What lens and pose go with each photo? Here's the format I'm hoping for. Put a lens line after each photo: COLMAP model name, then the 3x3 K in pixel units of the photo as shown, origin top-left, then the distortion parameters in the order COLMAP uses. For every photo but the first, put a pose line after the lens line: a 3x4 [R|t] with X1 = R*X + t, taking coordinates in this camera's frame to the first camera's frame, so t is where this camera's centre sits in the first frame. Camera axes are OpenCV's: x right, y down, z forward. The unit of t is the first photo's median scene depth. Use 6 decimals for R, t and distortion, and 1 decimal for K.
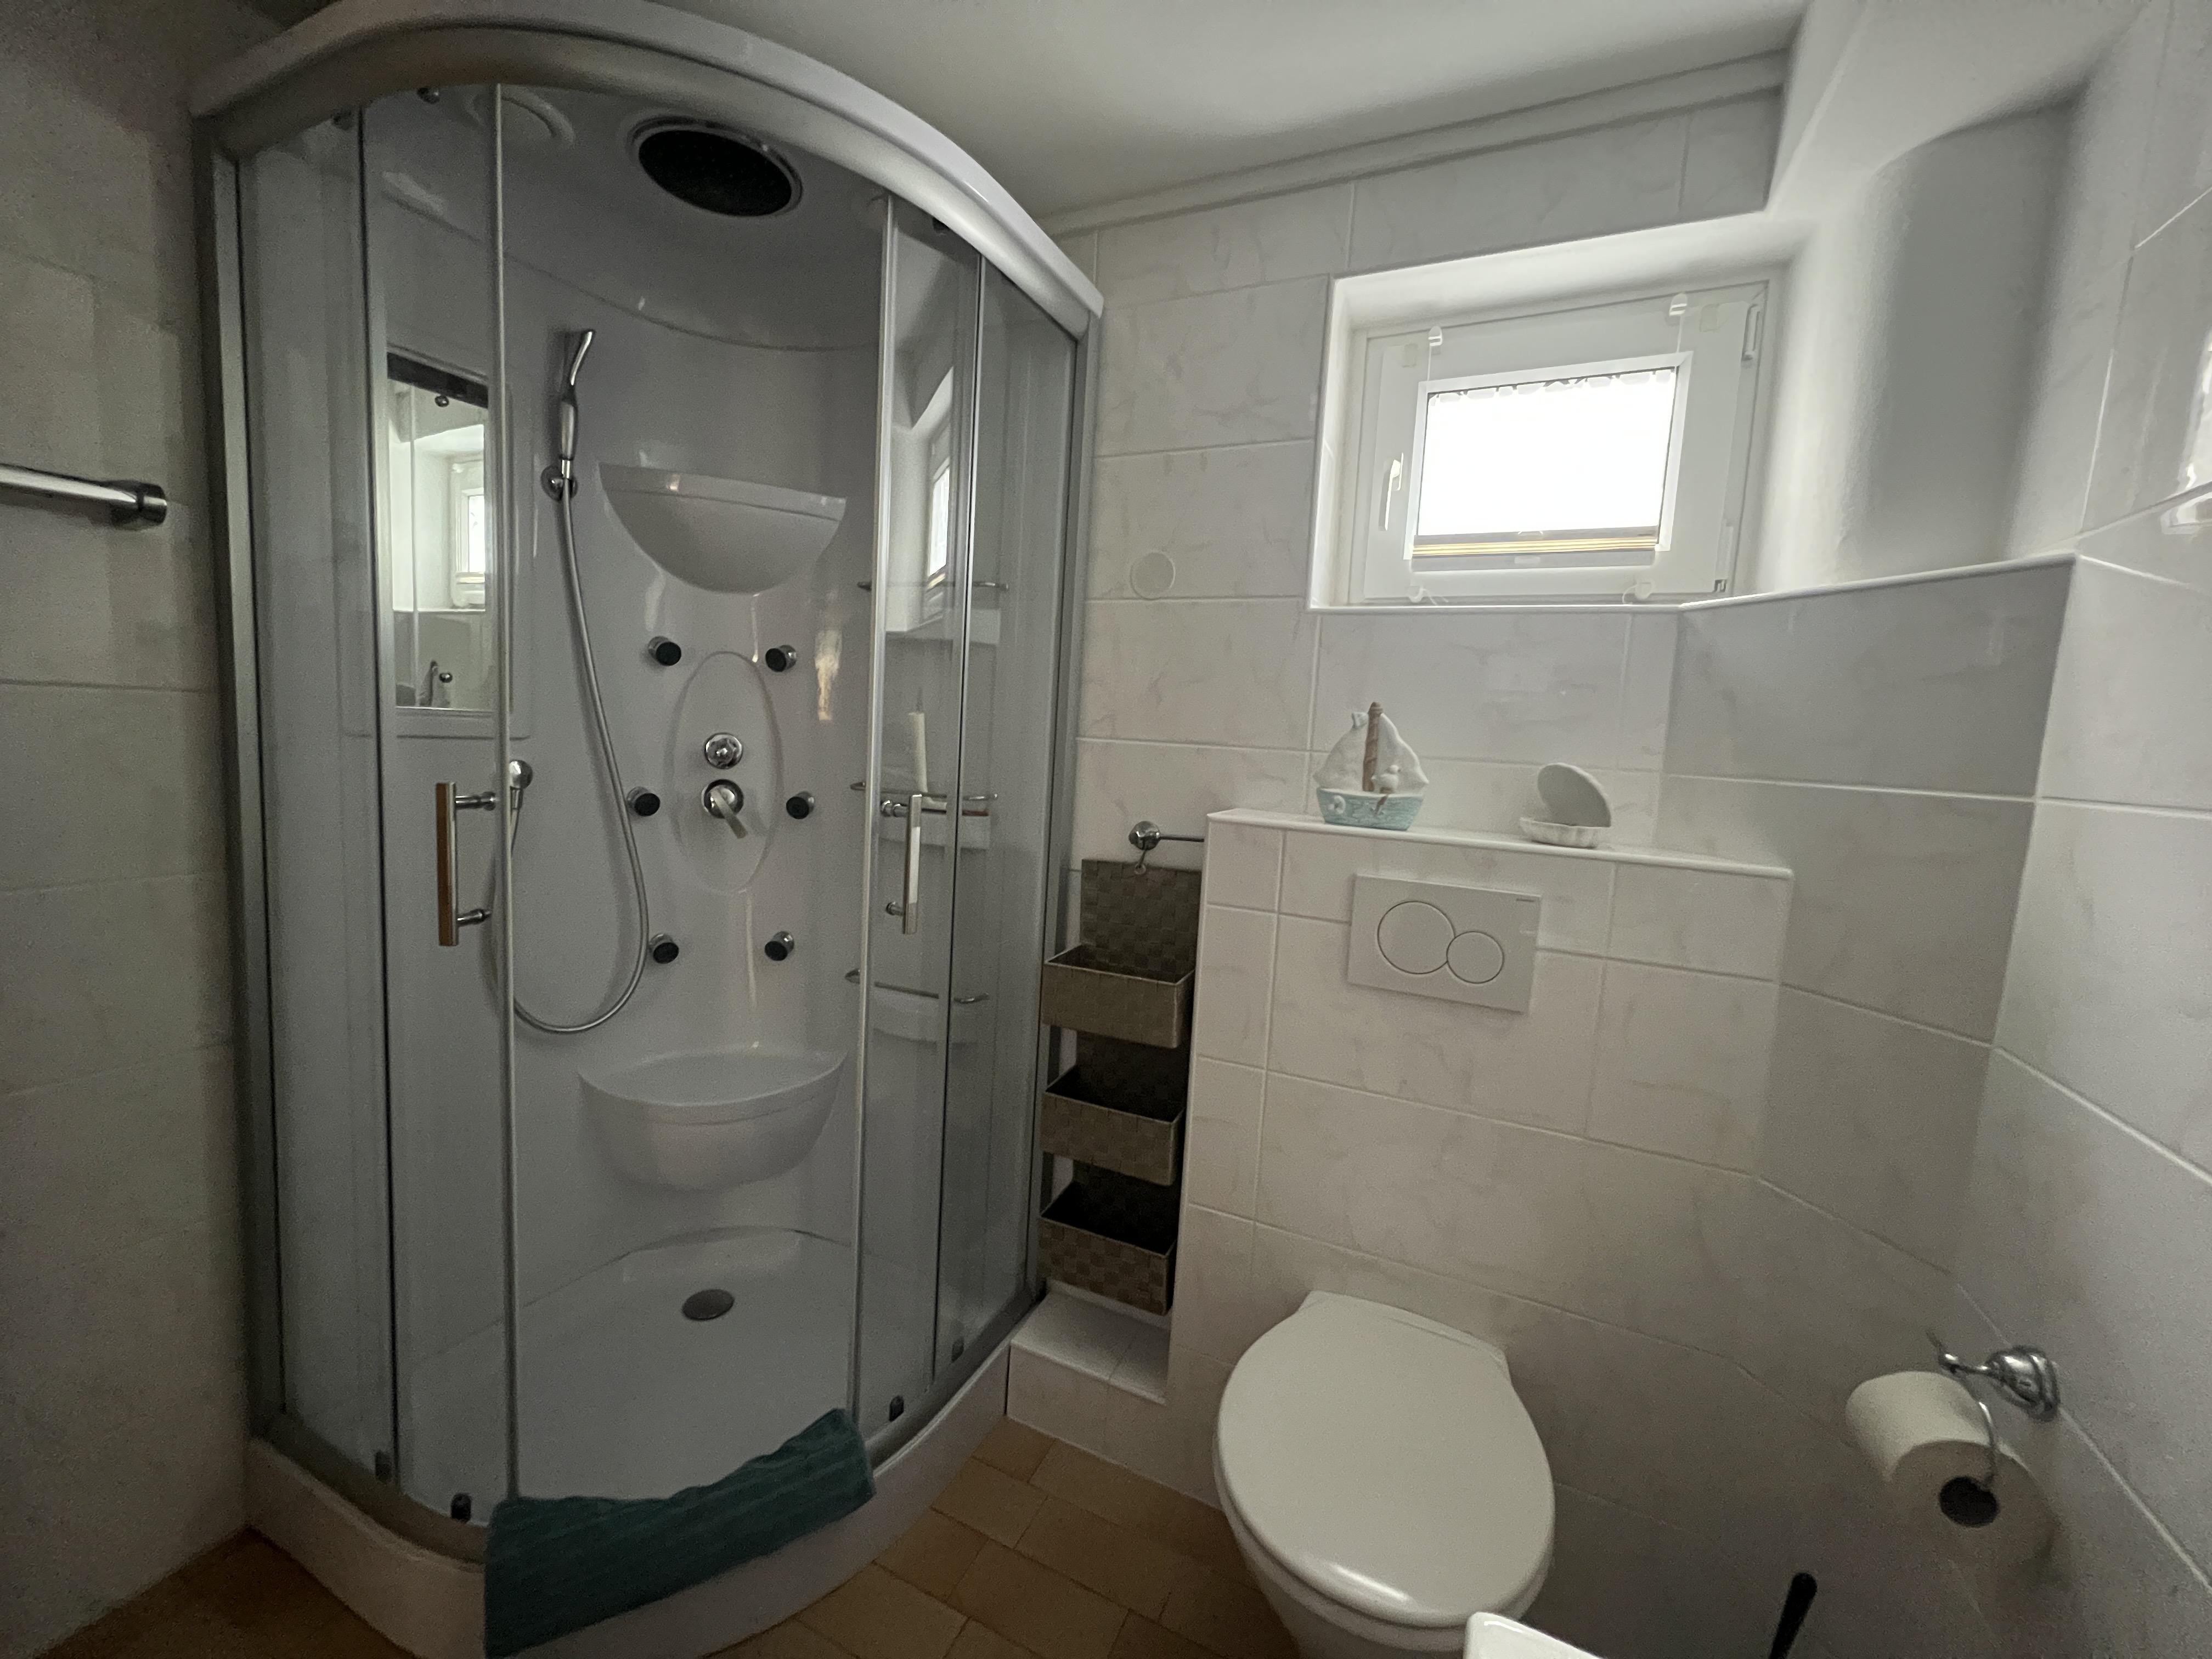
lens RADIAL K [[889.7, 0, 1104.5], [0, 889.7, 822.8], [0, 0, 1]] dist [-0.002408, -0.000009]
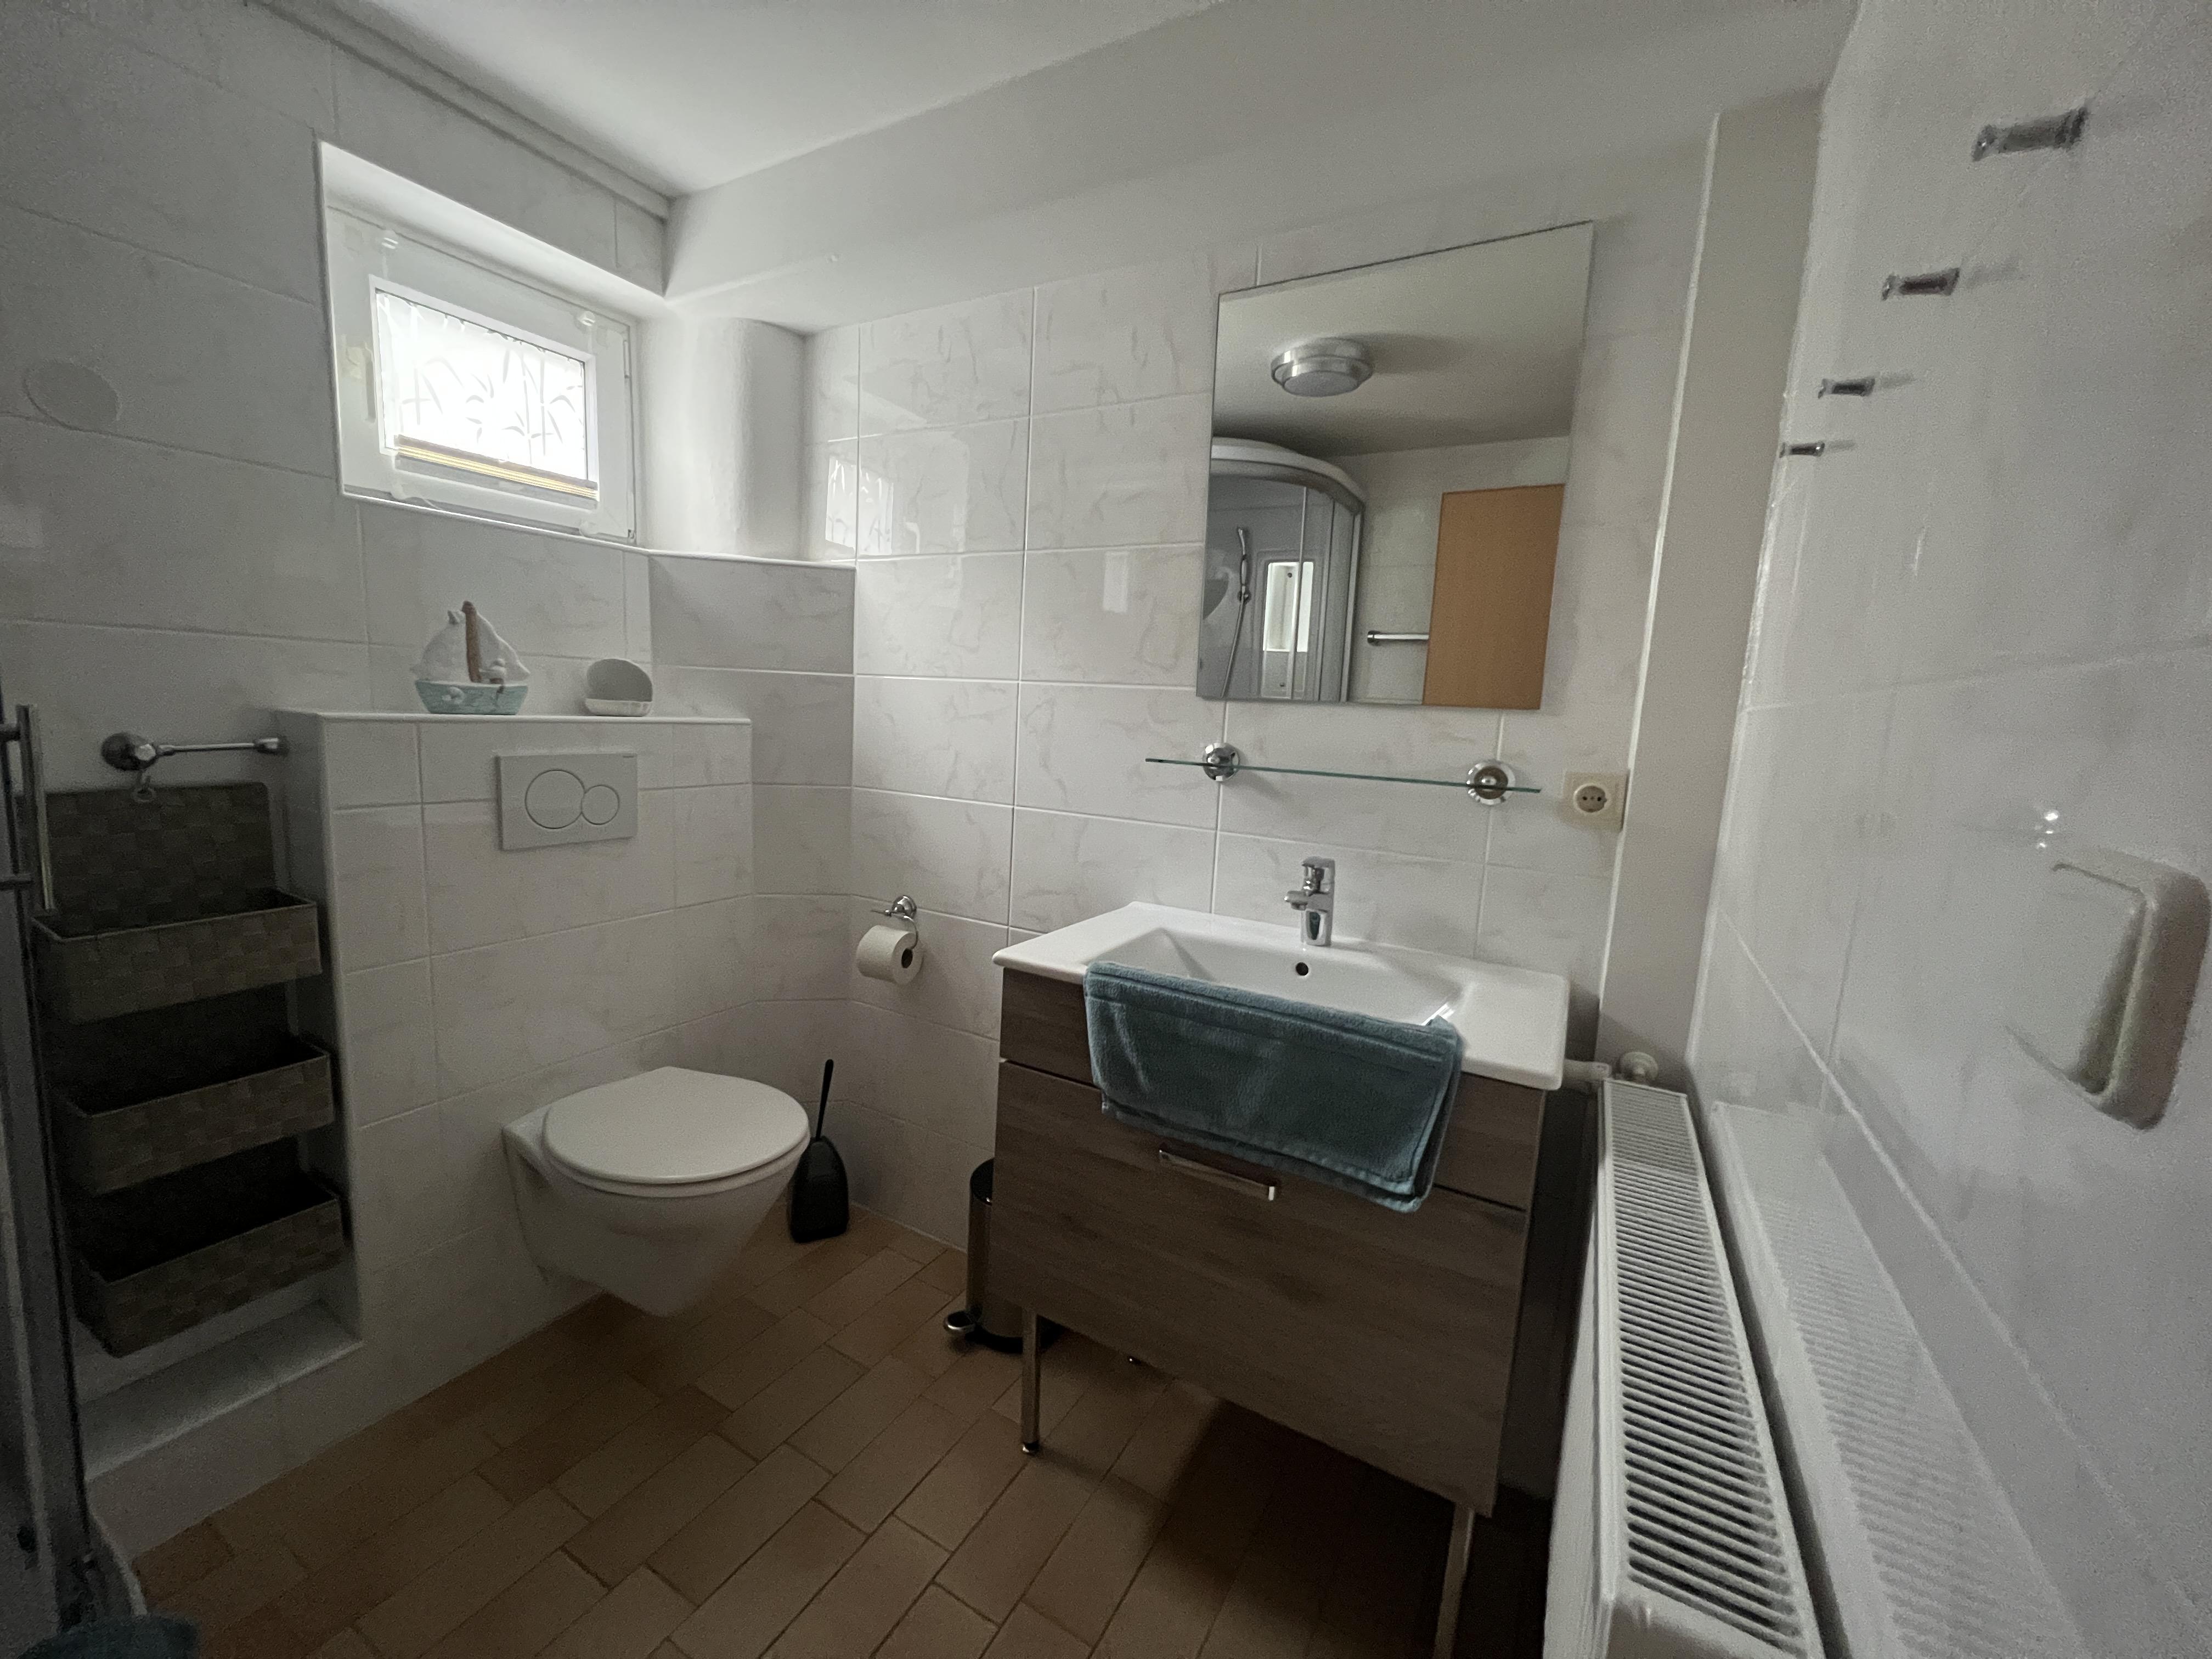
lens RADIAL K [[889.7, 0, 1102.6], [0, 889.7, 825.6], [0, 0, 1]] dist [-0.002408, -0.000009]
pose [[0.072642, -0.184680, 0.980110, -0.780706], [0.059669, 0.981751, 0.180566, -0.013044], [-0.995572, 0.045366, 0.082336, 0.128131]]
